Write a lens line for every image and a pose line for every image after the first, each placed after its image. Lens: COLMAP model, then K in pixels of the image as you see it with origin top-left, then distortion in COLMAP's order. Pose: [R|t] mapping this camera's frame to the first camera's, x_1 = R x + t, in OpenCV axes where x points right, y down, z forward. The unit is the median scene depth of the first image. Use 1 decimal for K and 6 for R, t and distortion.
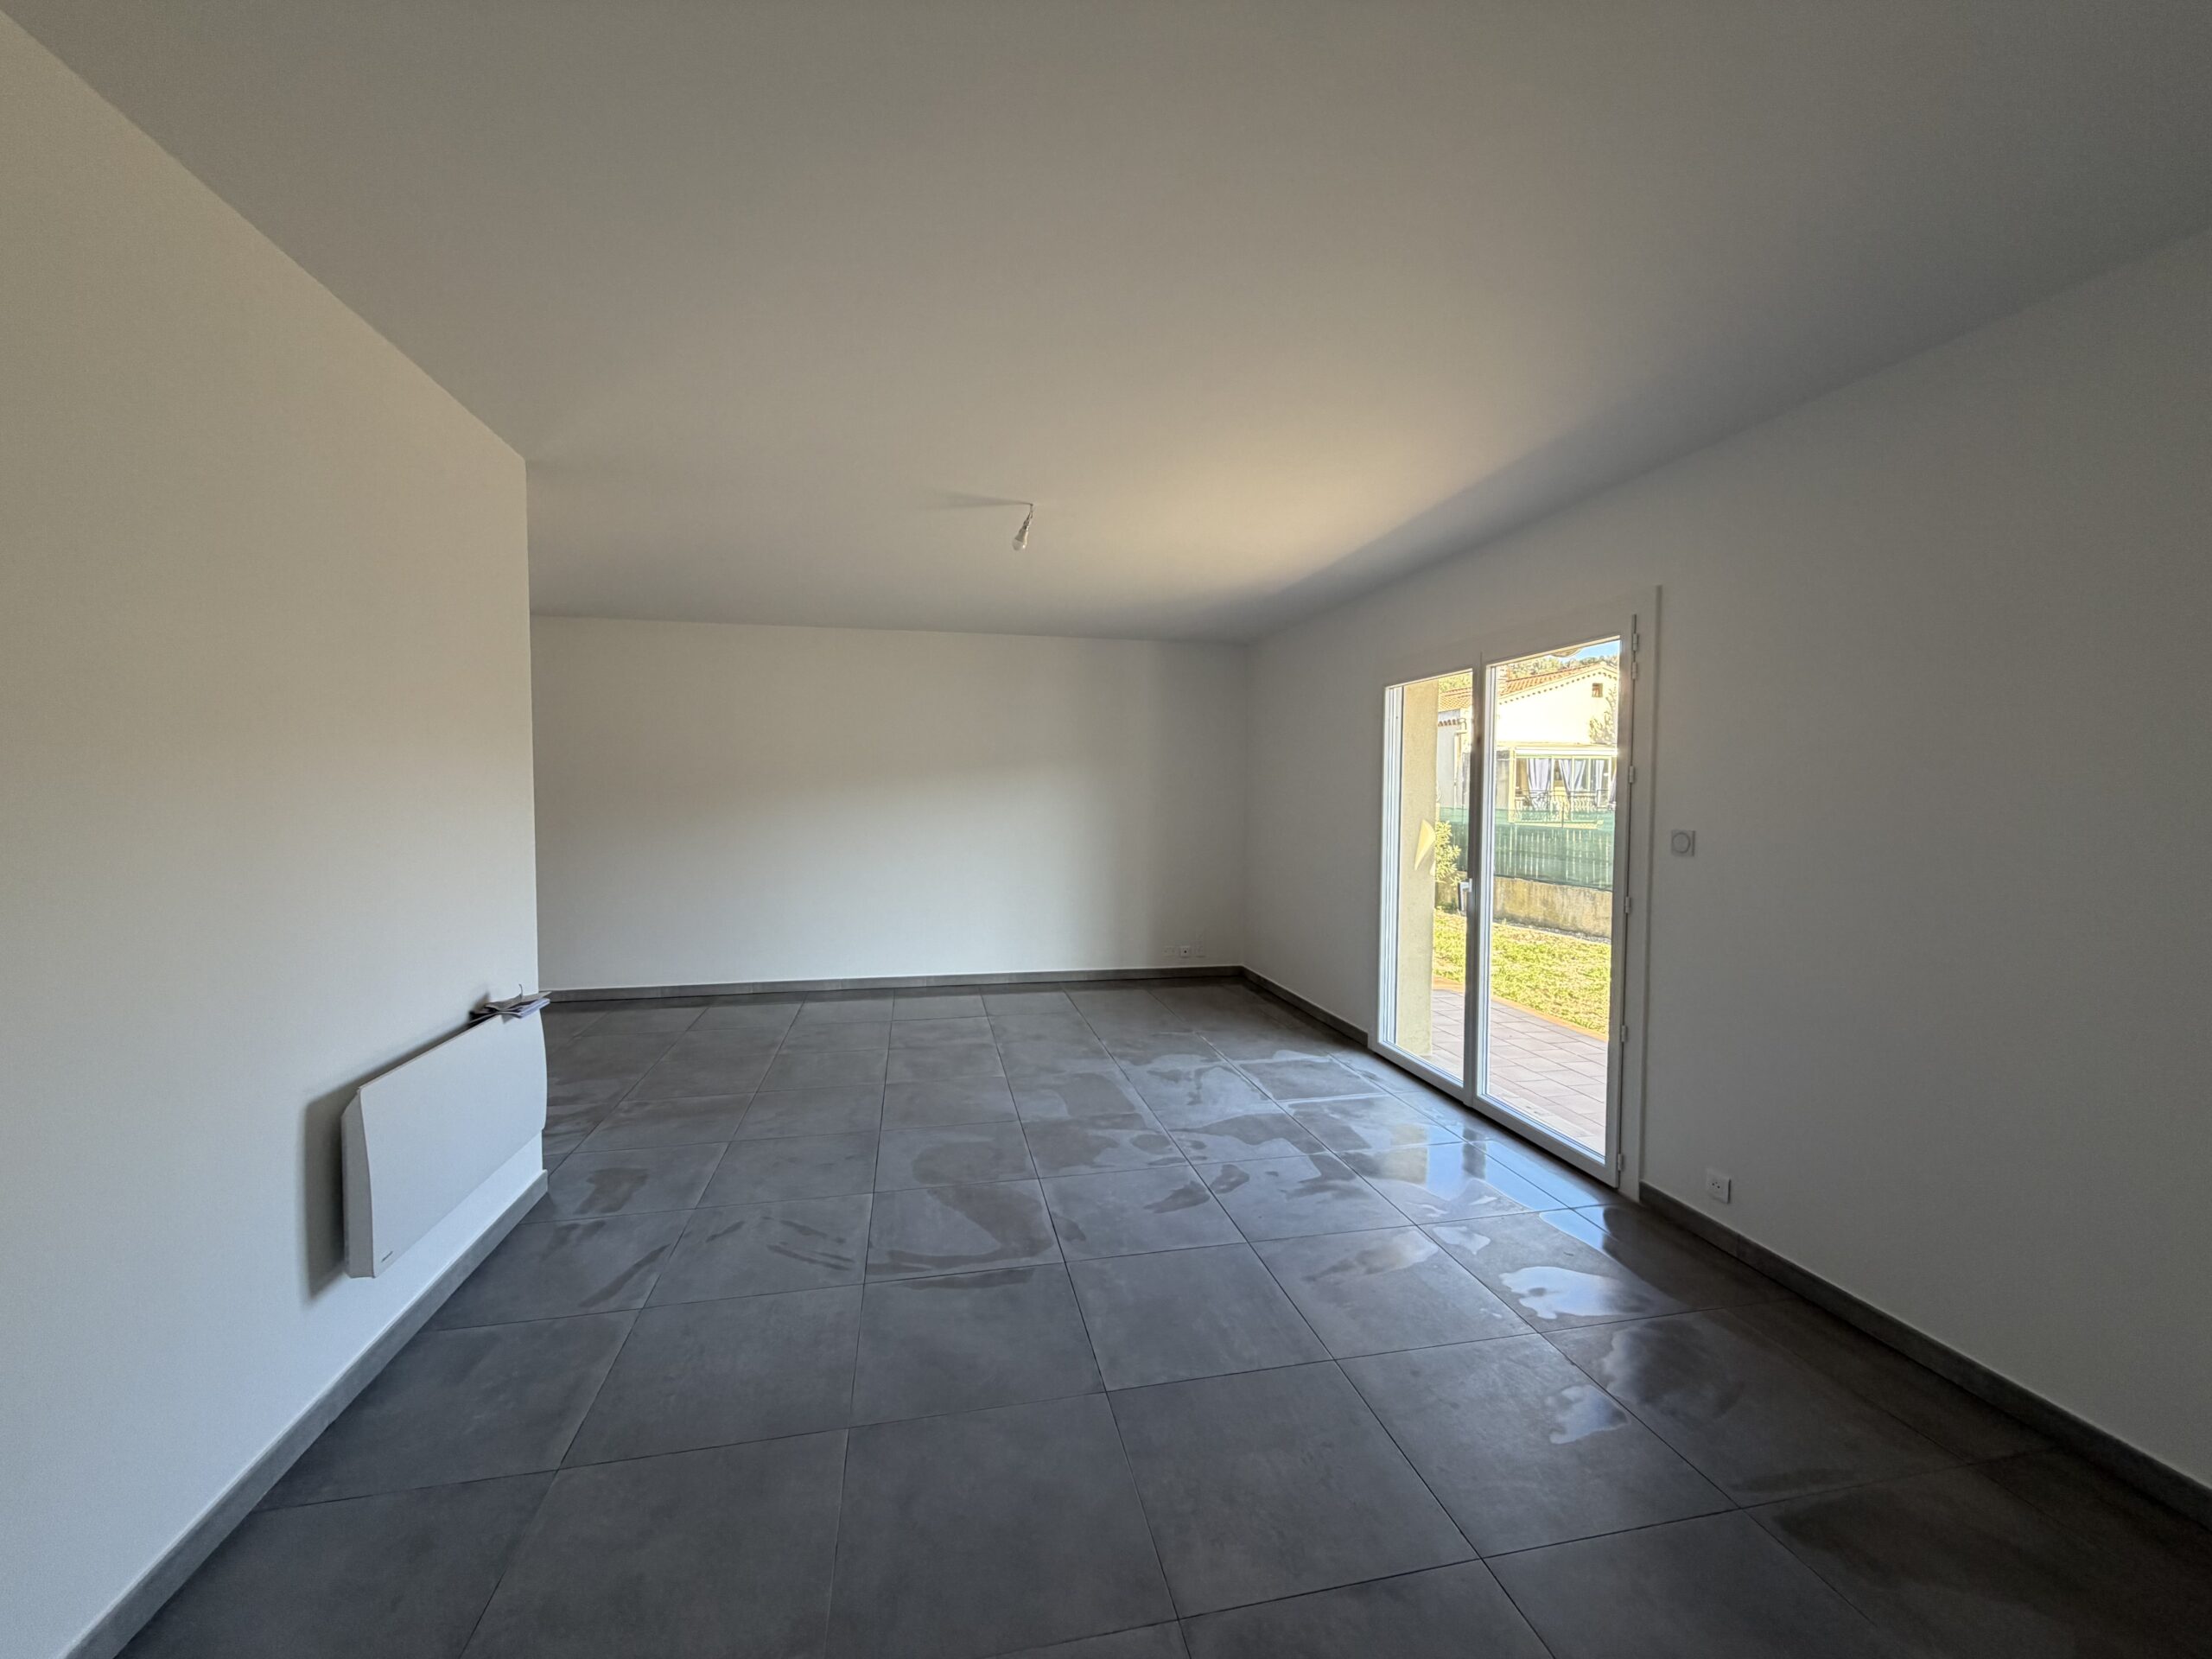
lens RADIAL K [[879.1, 0, 1095.6], [0, 879.1, 828.9], [0, 0, 1]] dist [-0.000337, 0.000073]
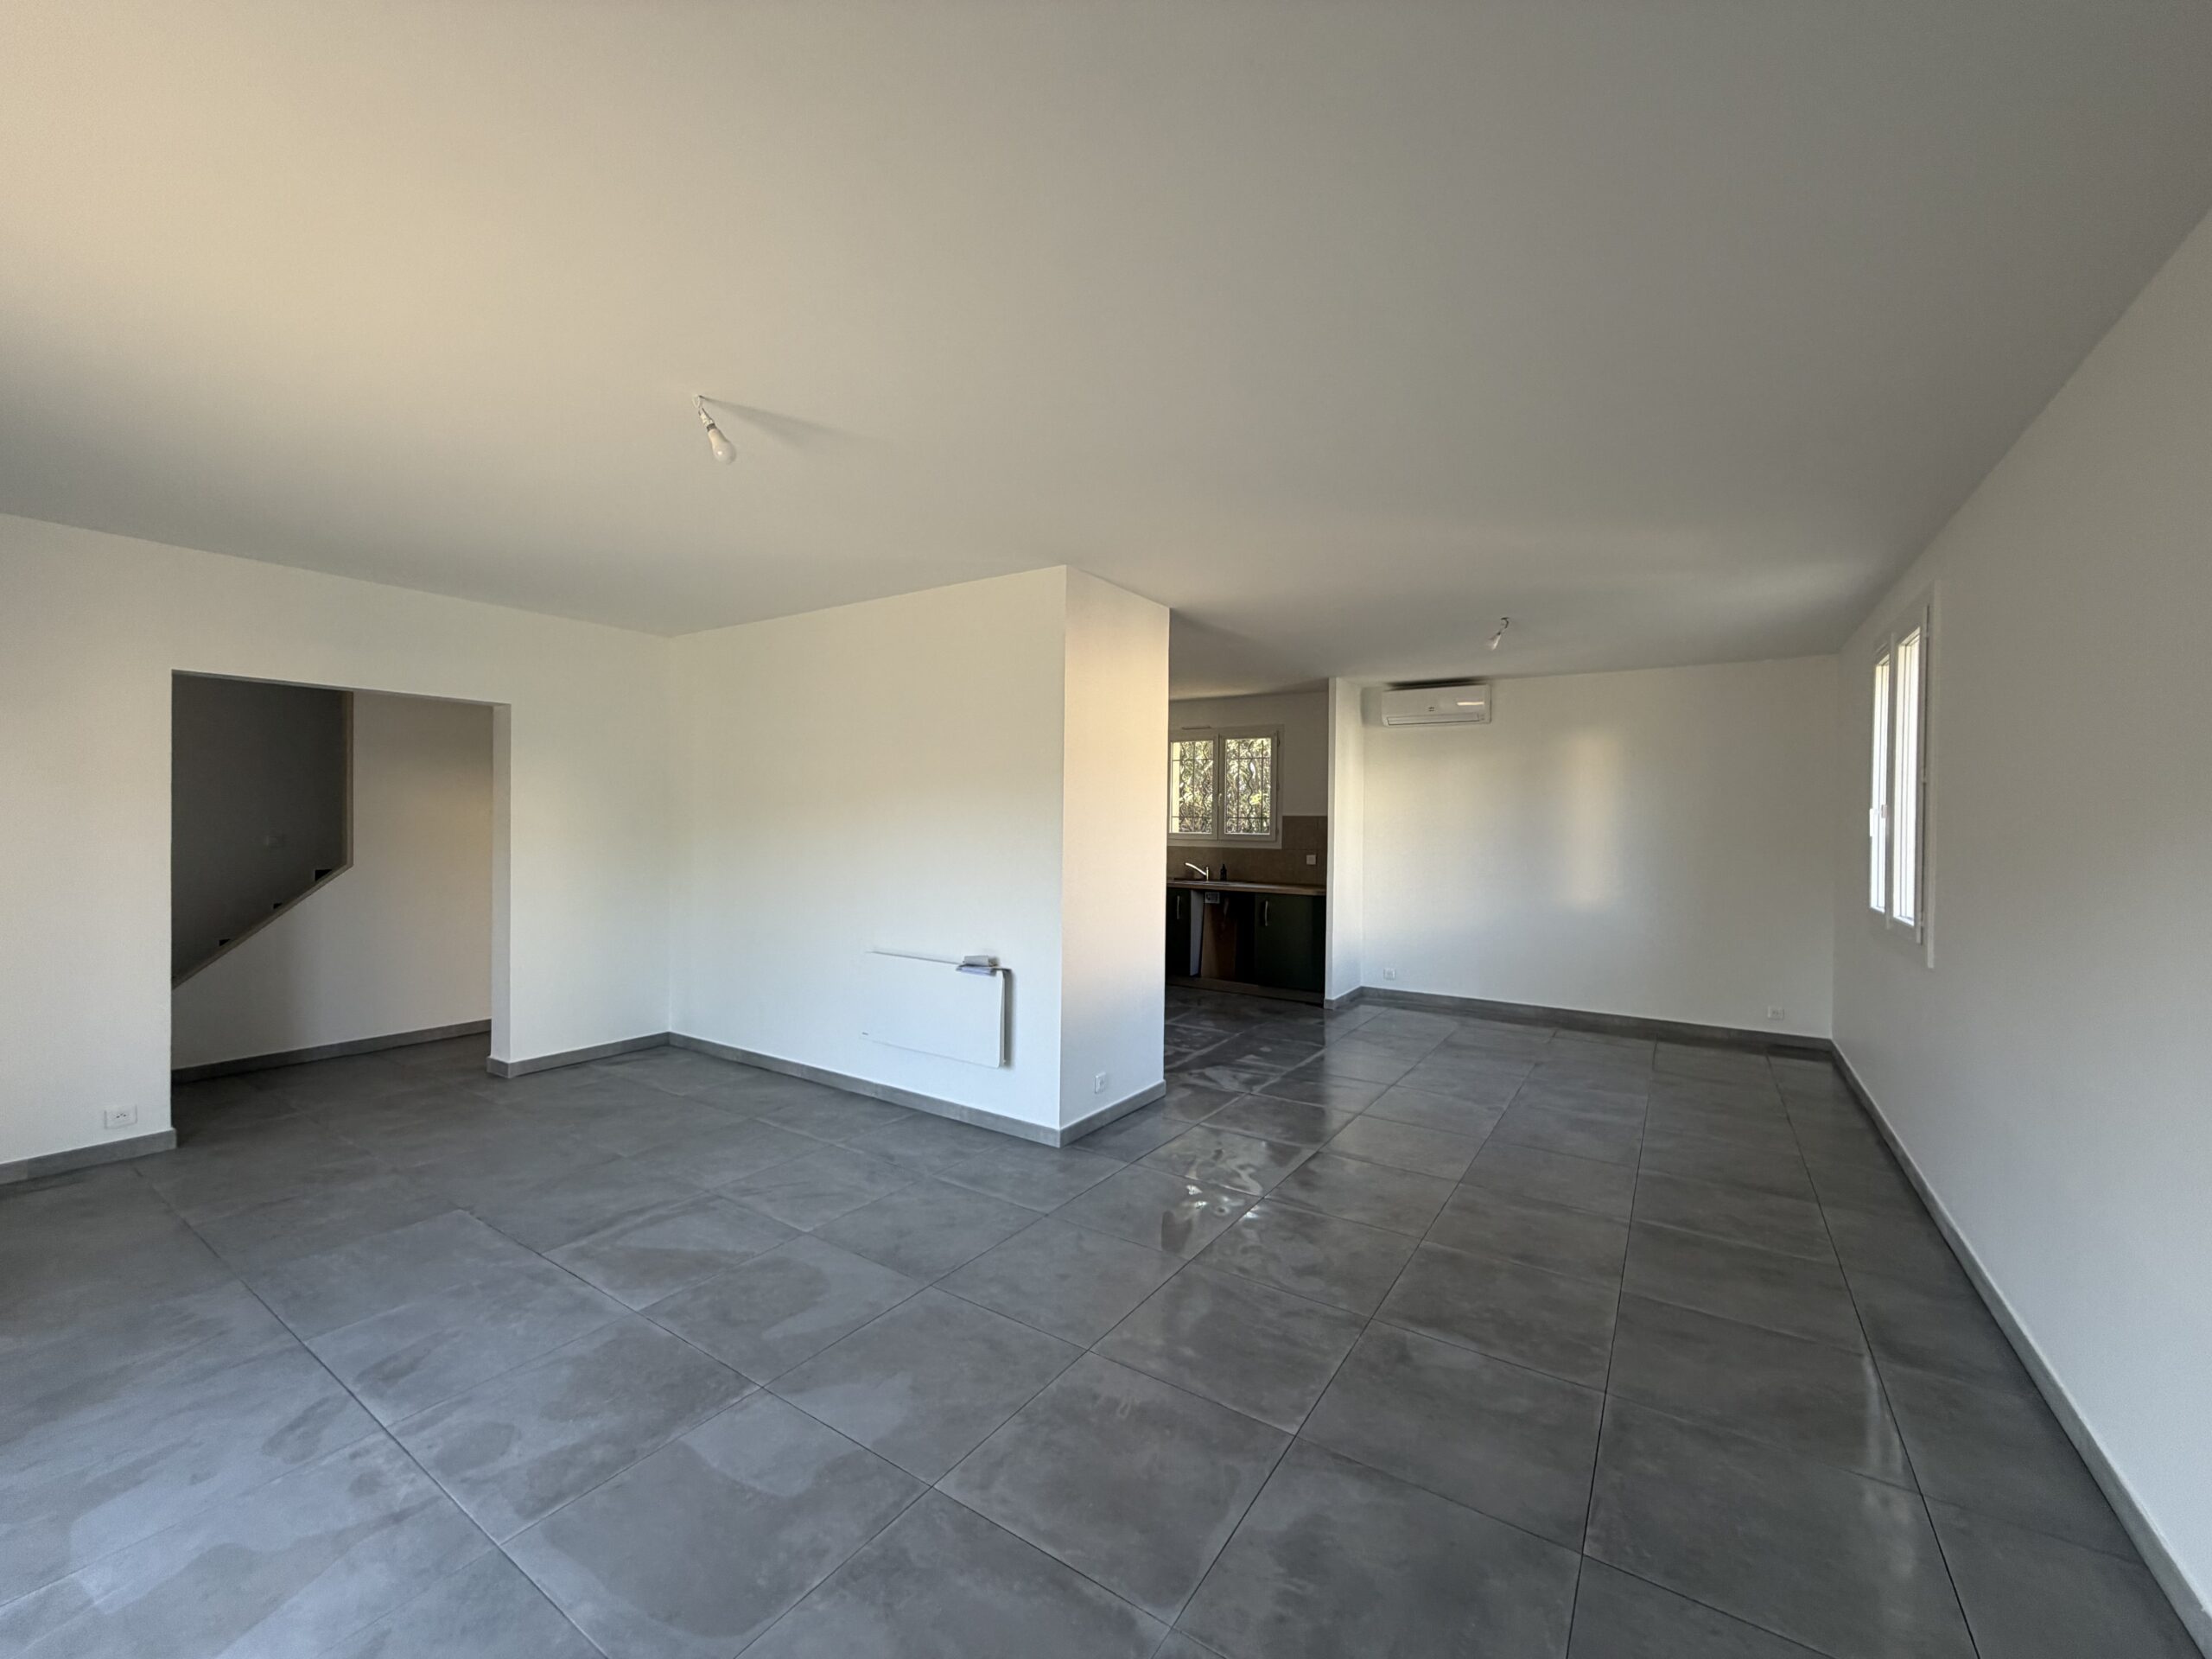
lens RADIAL K [[879.1, 0, 1101.3], [0, 879.1, 828.1], [0, 0, 1]] dist [-0.000337, 0.000073]
pose [[-0.710984, -0.002127, -0.703205, 0.163162], [-0.042841, 0.998269, 0.040295, -0.068560], [0.701902, 0.058776, -0.709845, 1.547021]]
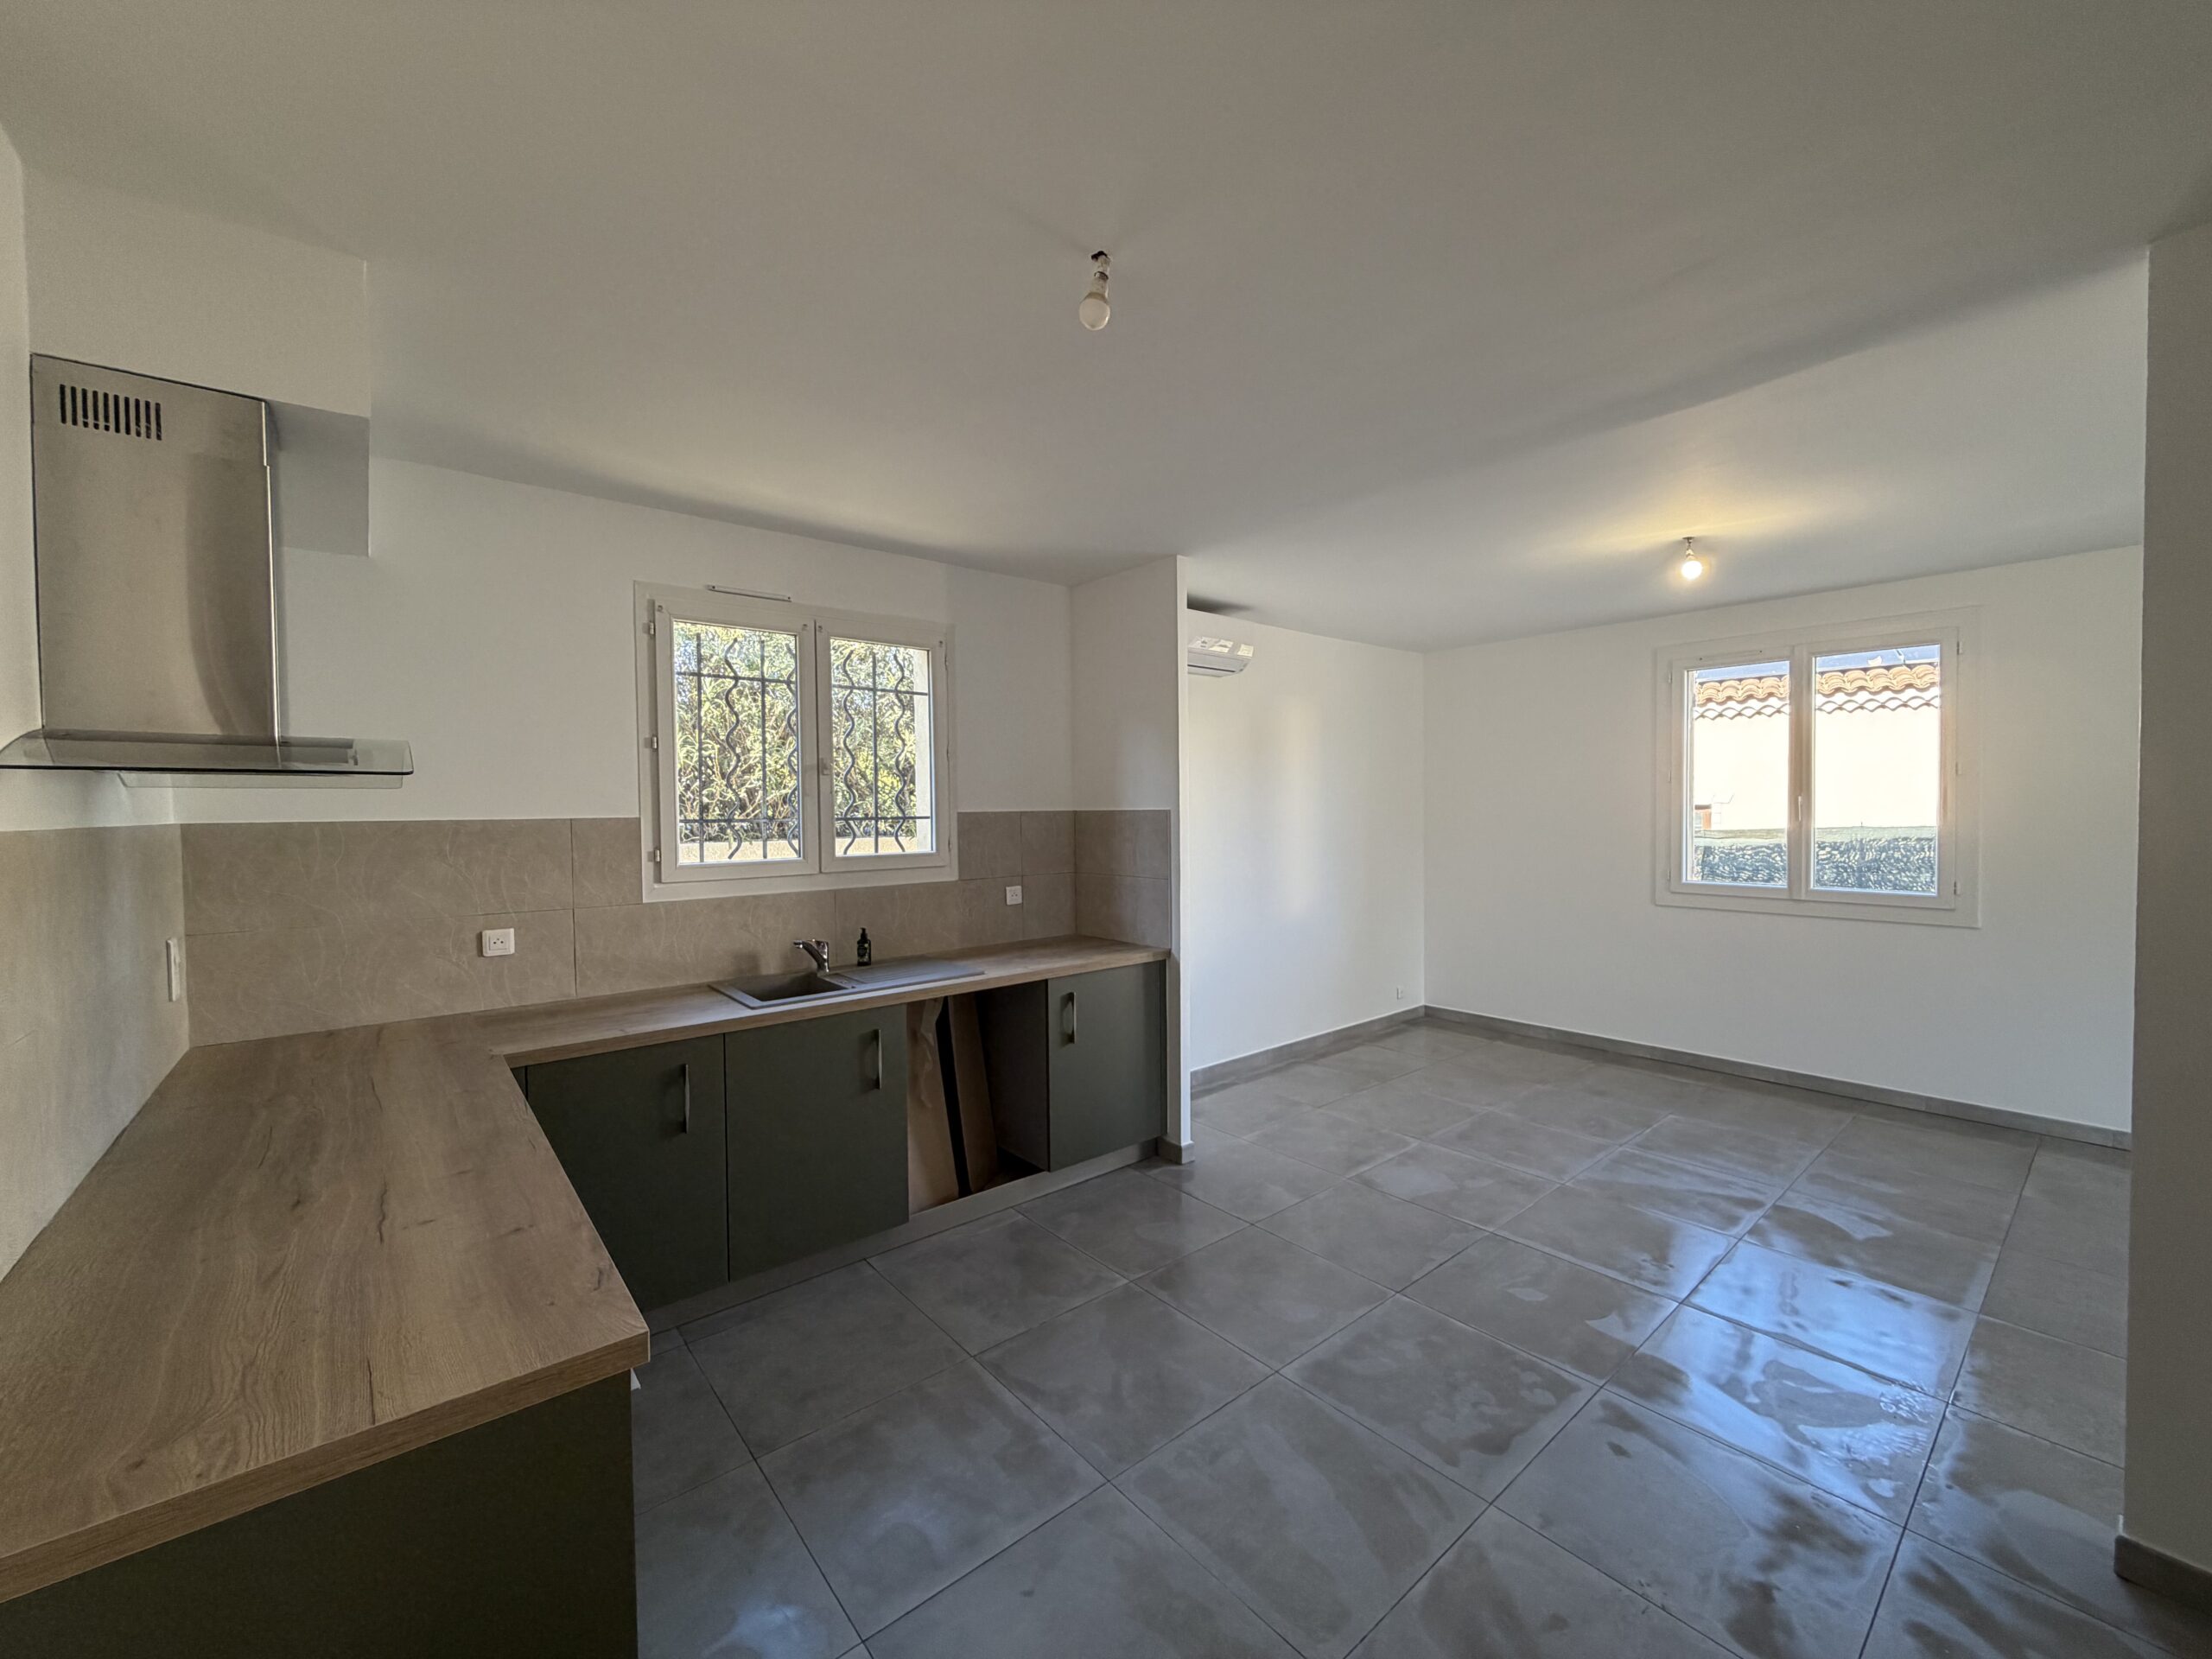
lens RADIAL K [[879.1, 0, 1107.9], [0, 879.1, 833.5], [0, 0, 1]] dist [-0.000337, 0.000073]
pose [[0.475068, 0.022025, -0.879674, -0.603626], [-0.024252, 0.999635, 0.011932, -0.024828], [0.879615, 0.015665, 0.475428, 0.077960]]
